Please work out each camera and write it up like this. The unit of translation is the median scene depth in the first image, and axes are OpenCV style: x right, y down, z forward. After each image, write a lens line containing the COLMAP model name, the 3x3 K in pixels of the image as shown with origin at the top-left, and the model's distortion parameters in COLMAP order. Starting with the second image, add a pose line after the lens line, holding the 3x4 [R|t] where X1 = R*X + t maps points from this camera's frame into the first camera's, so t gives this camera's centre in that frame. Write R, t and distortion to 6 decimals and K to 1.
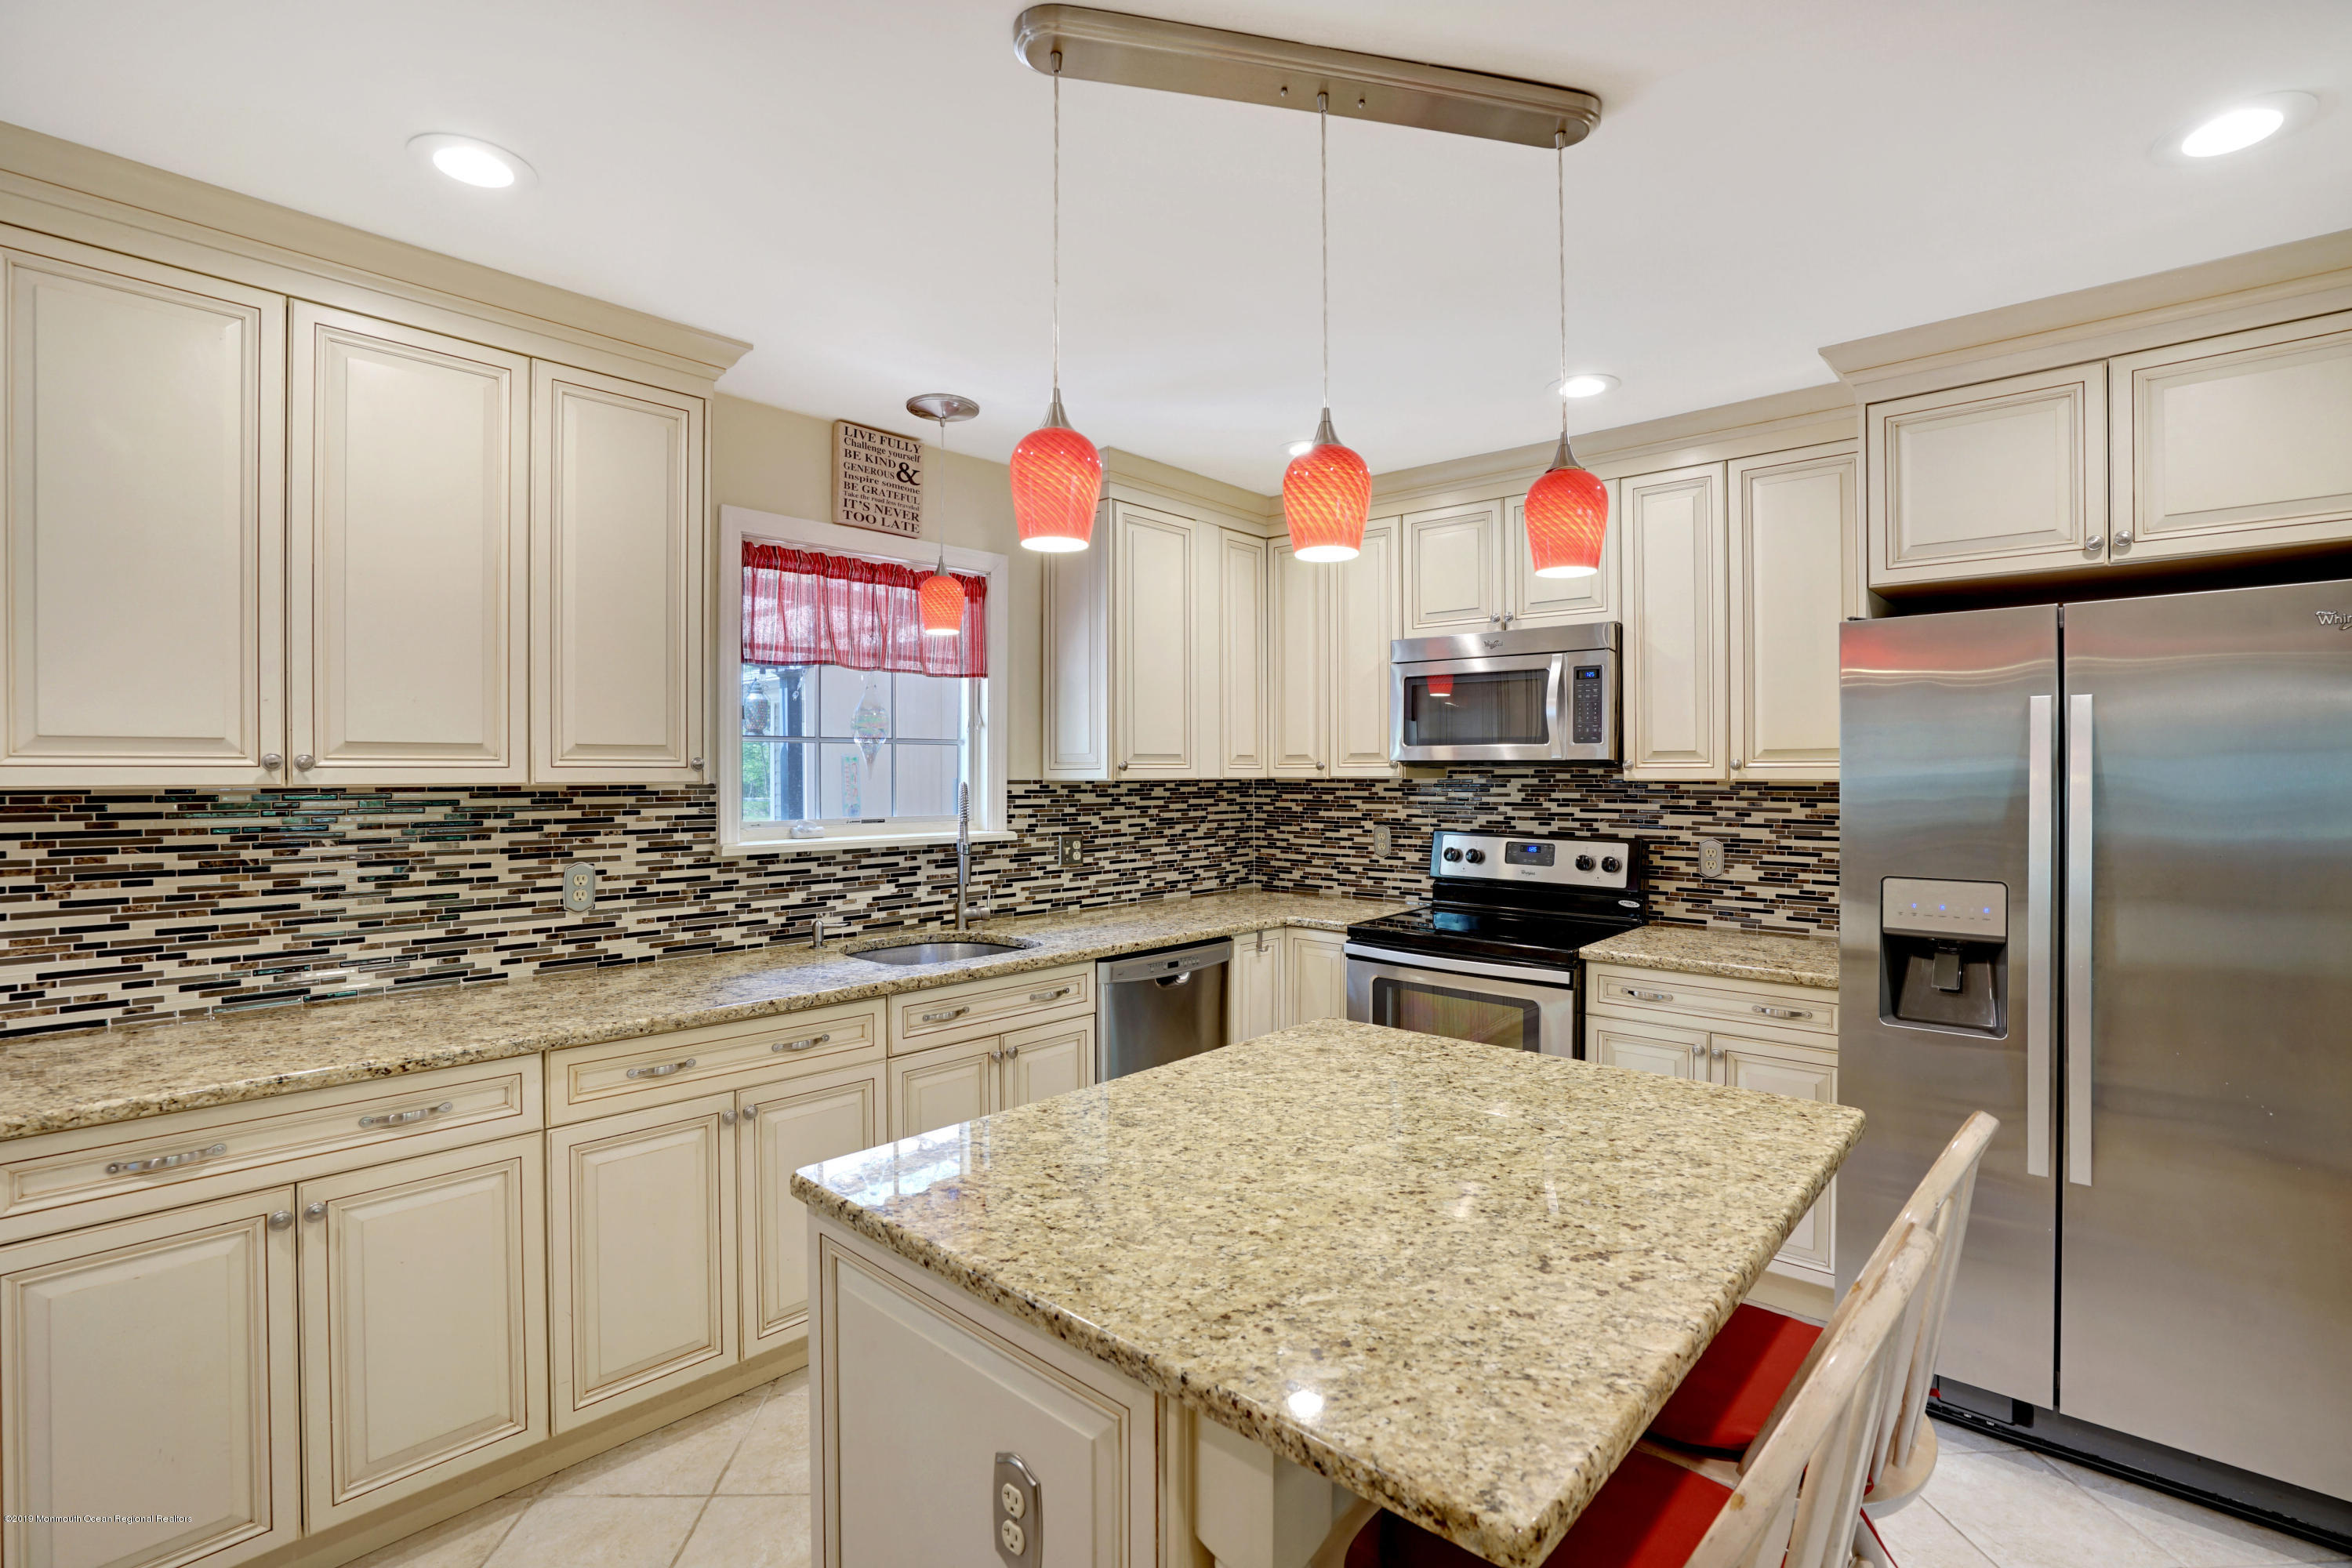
lens RADIAL K [[1085.5, 0, 1170.6], [0, 1085.5, 765.9], [0, 0, 1]] dist [-0.023930, 0.004273]
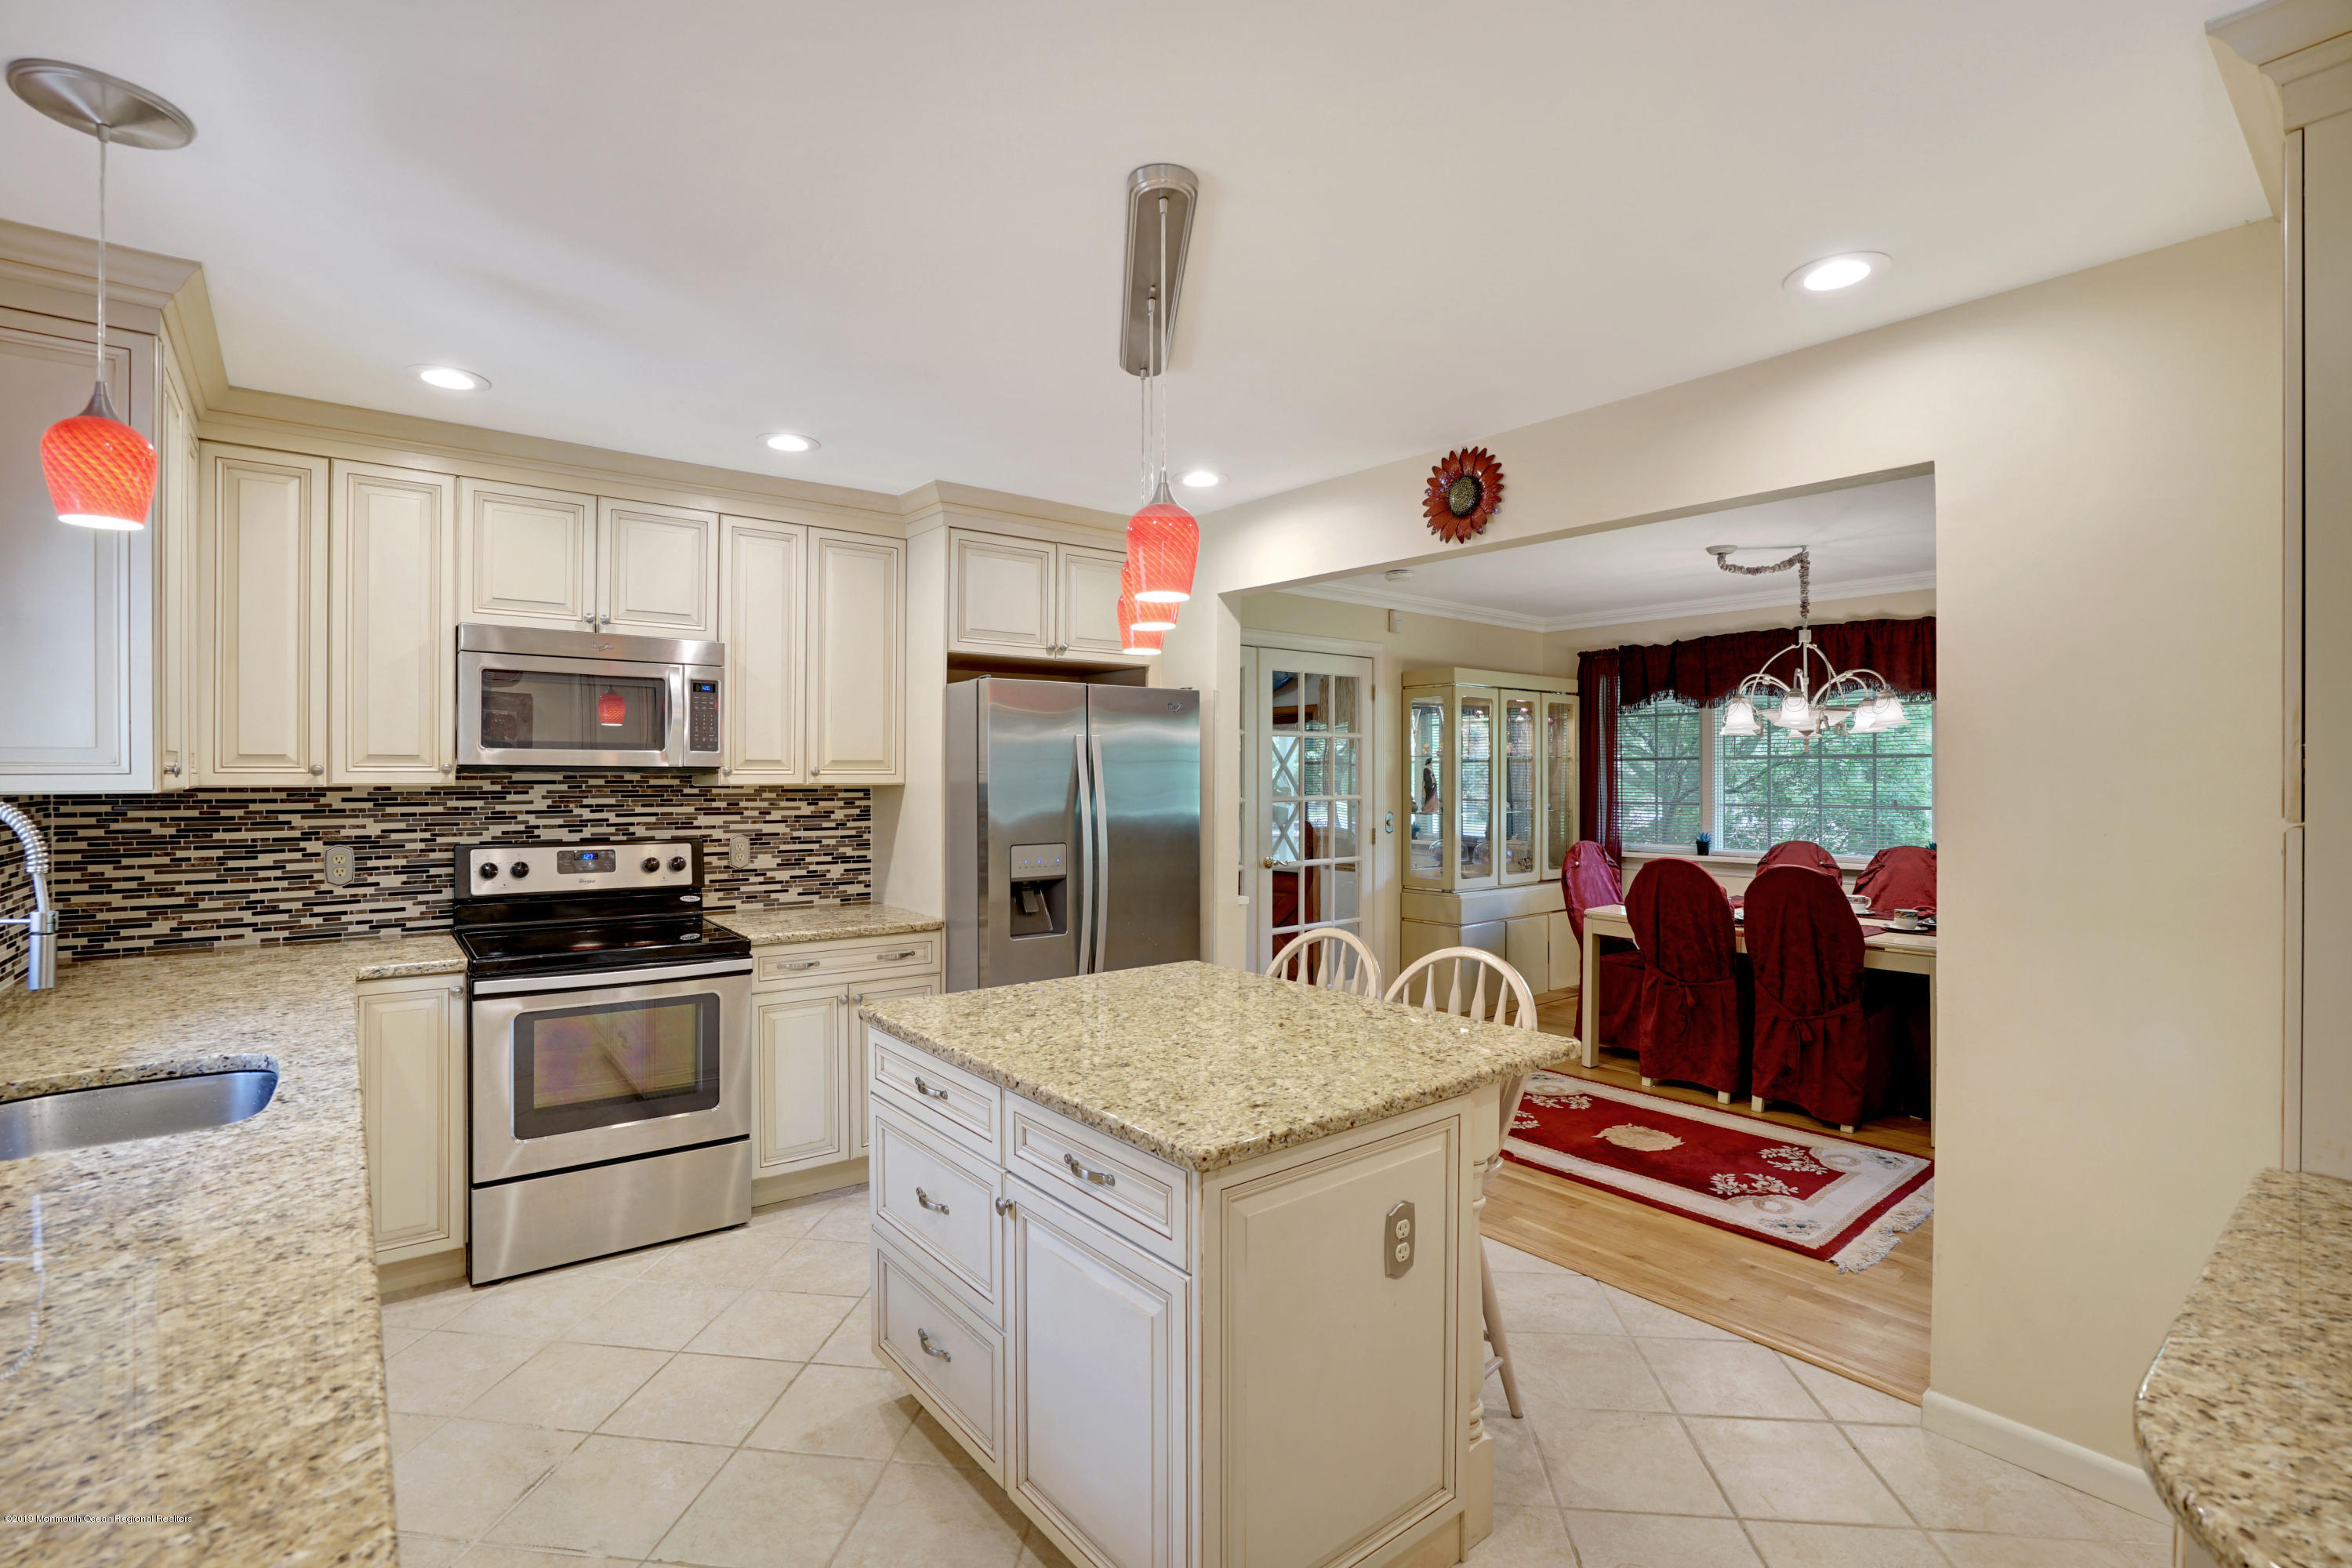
lens RADIAL K [[1085.5, 0, 1189.5], [0, 1085.5, 778.6], [0, 0, 1]] dist [-0.023930, 0.004273]
pose [[0.168289, -0.004123, 0.985729, -0.550270], [-0.008876, 0.999944, 0.005698, -0.004057], [-0.985698, -0.009709, 0.168243, 0.312030]]
